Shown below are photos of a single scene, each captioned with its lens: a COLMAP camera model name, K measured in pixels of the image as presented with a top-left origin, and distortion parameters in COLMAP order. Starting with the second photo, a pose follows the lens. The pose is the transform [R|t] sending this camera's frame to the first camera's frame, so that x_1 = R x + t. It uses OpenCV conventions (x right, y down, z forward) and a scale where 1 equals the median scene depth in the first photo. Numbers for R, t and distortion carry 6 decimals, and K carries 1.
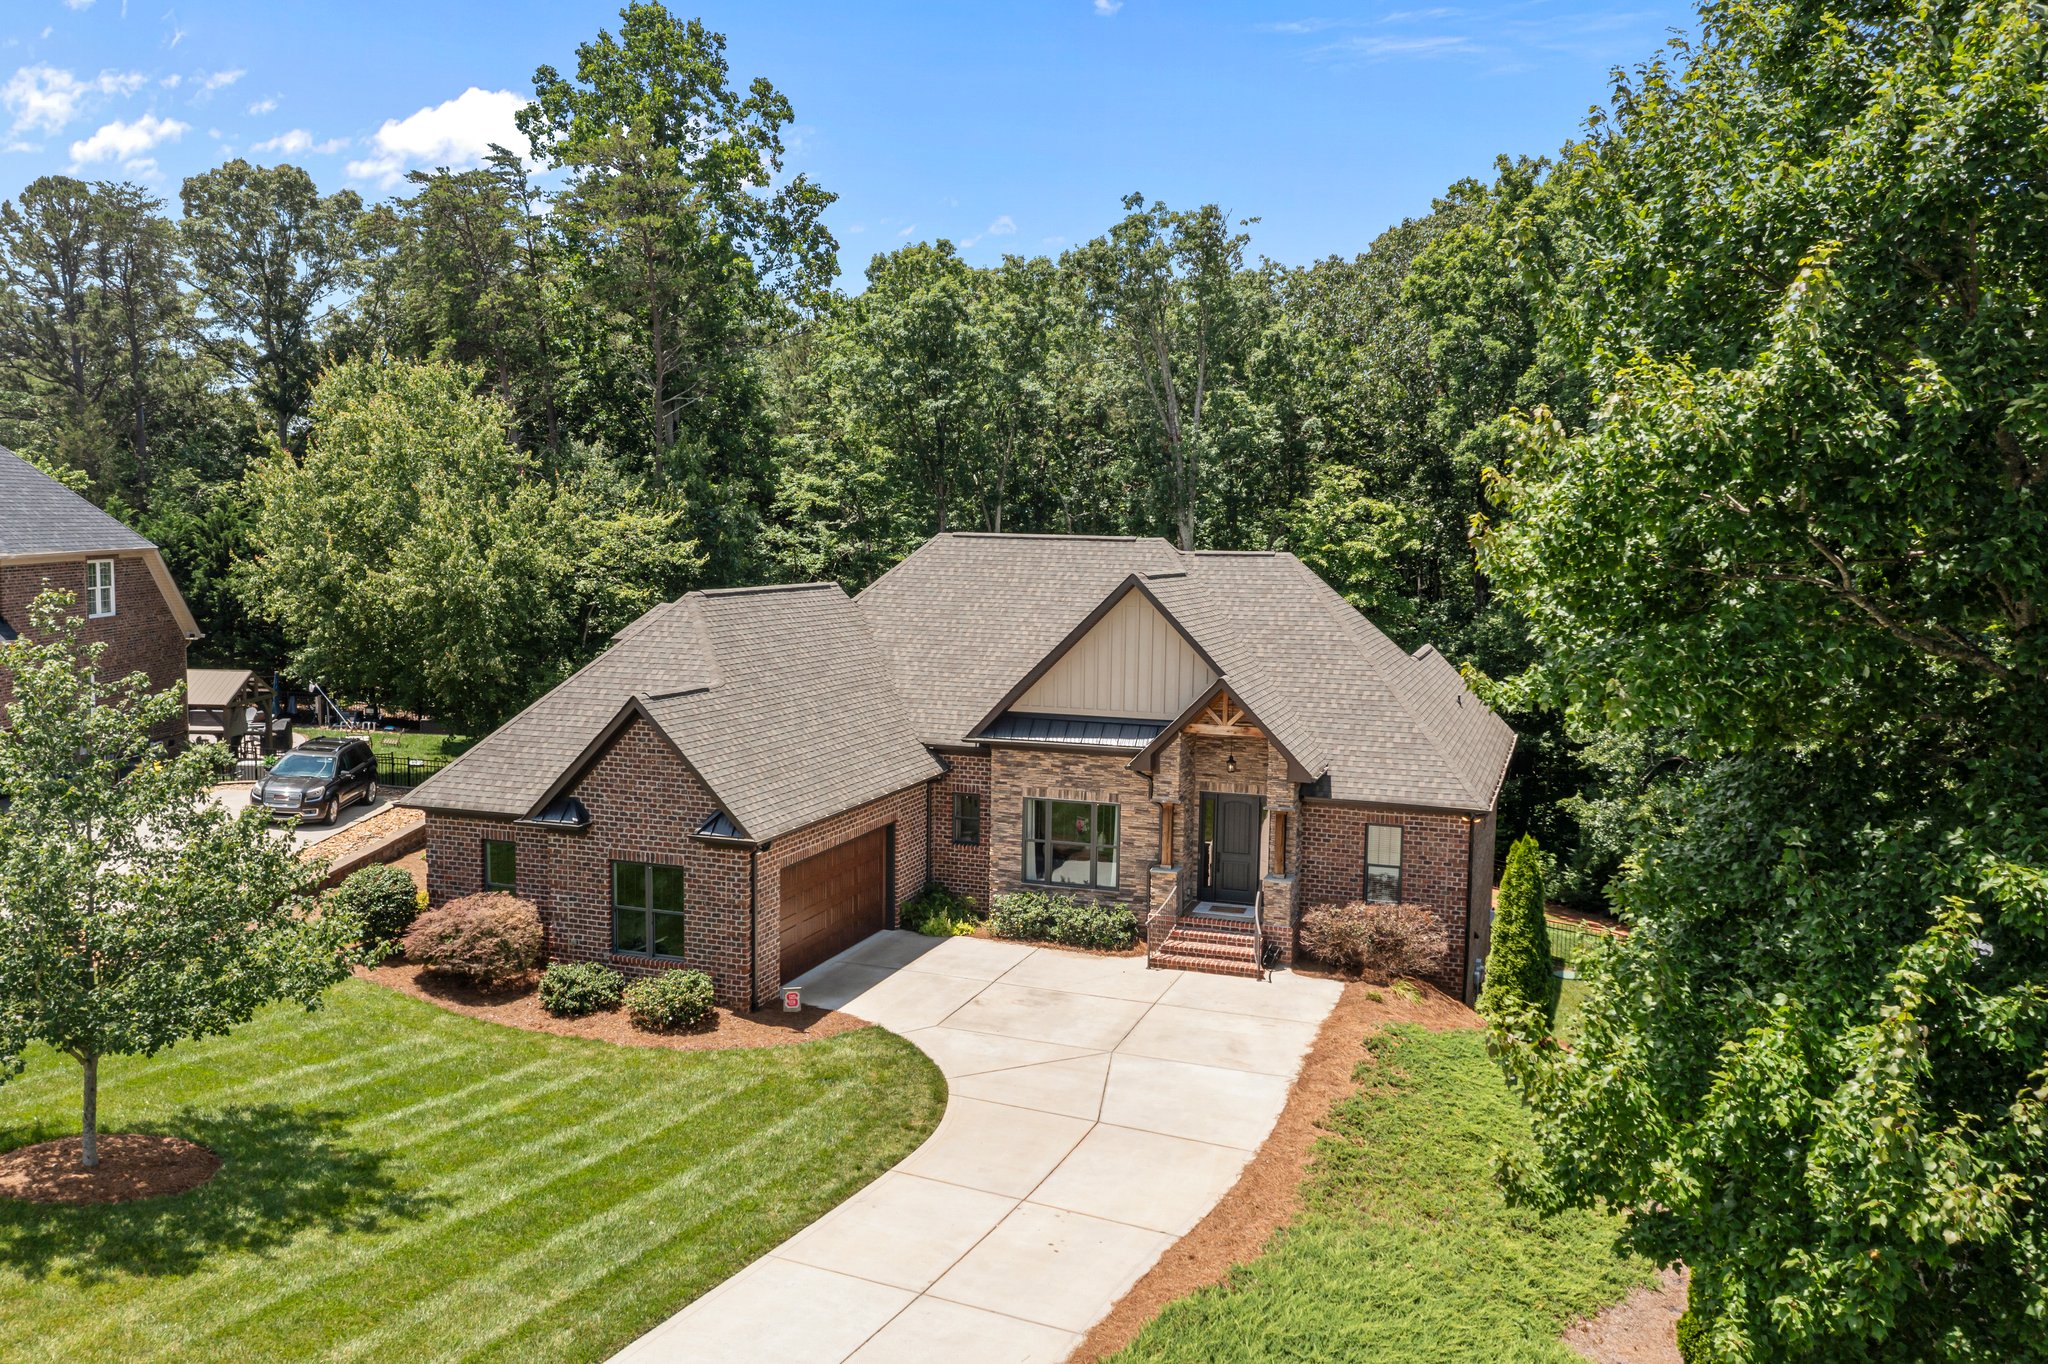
lens RADIAL K [[1613.9, 0, 1018.9], [0, 1613.9, 687.4], [0, 0, 1]] dist [-0.010557, -0.000662]
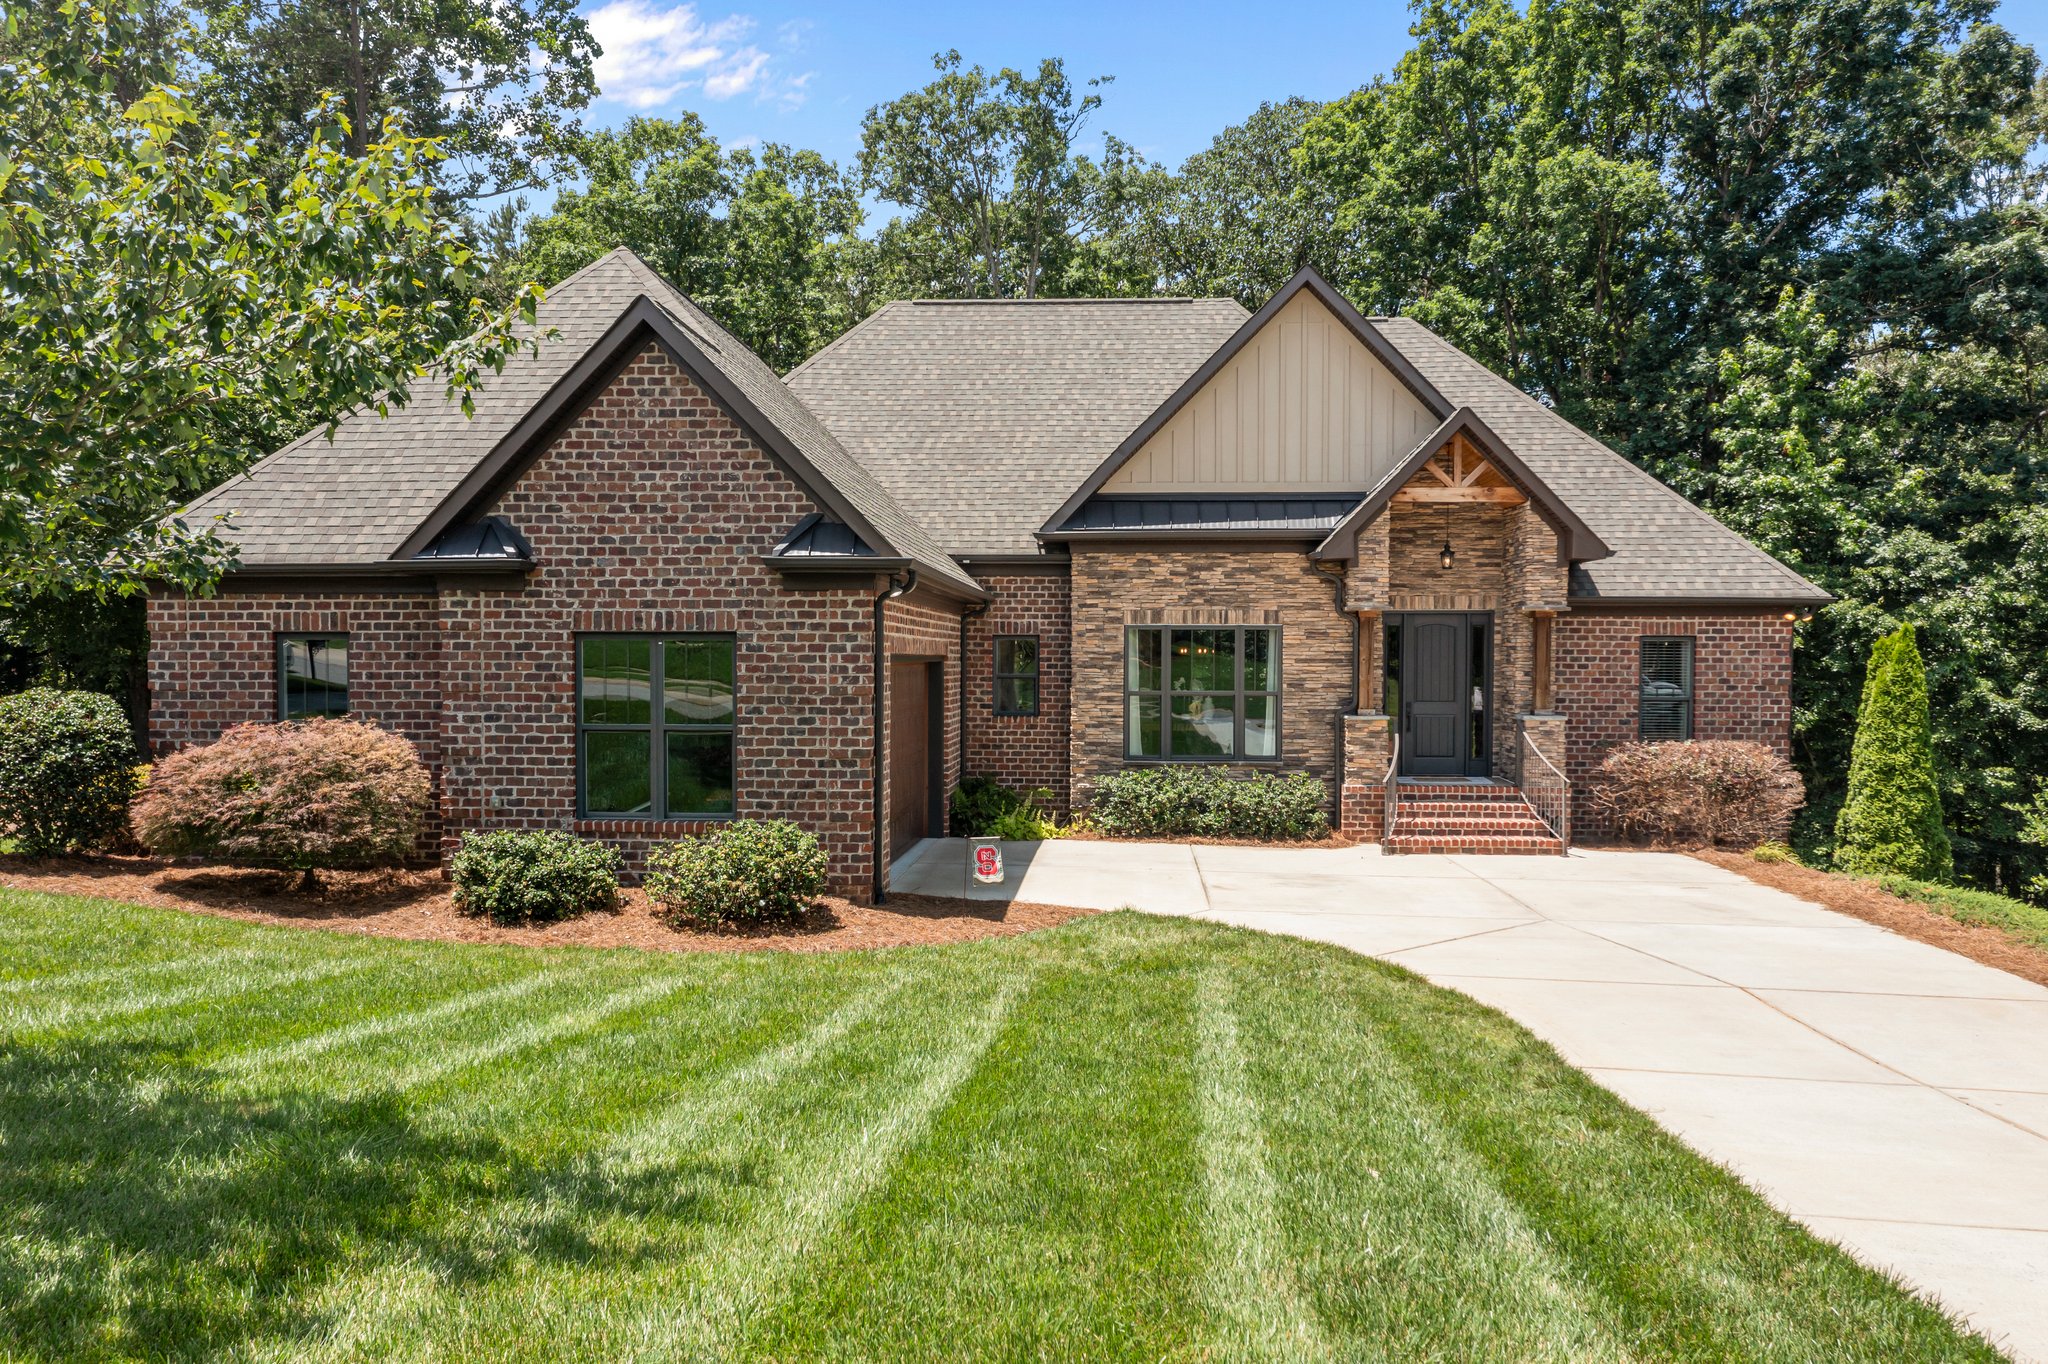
lens RADIAL K [[1638.4, 0, 1014.3], [0, 1638.4, 718.5], [0, 0, 1]] dist [-0.010452, 0.001183]
pose [[0.963956, -0.021517, 0.265192, -0.226057], [0.038800, 0.997438, -0.060104, 0.150172], [-0.263219, 0.068227, 0.962321, 0.403149]]
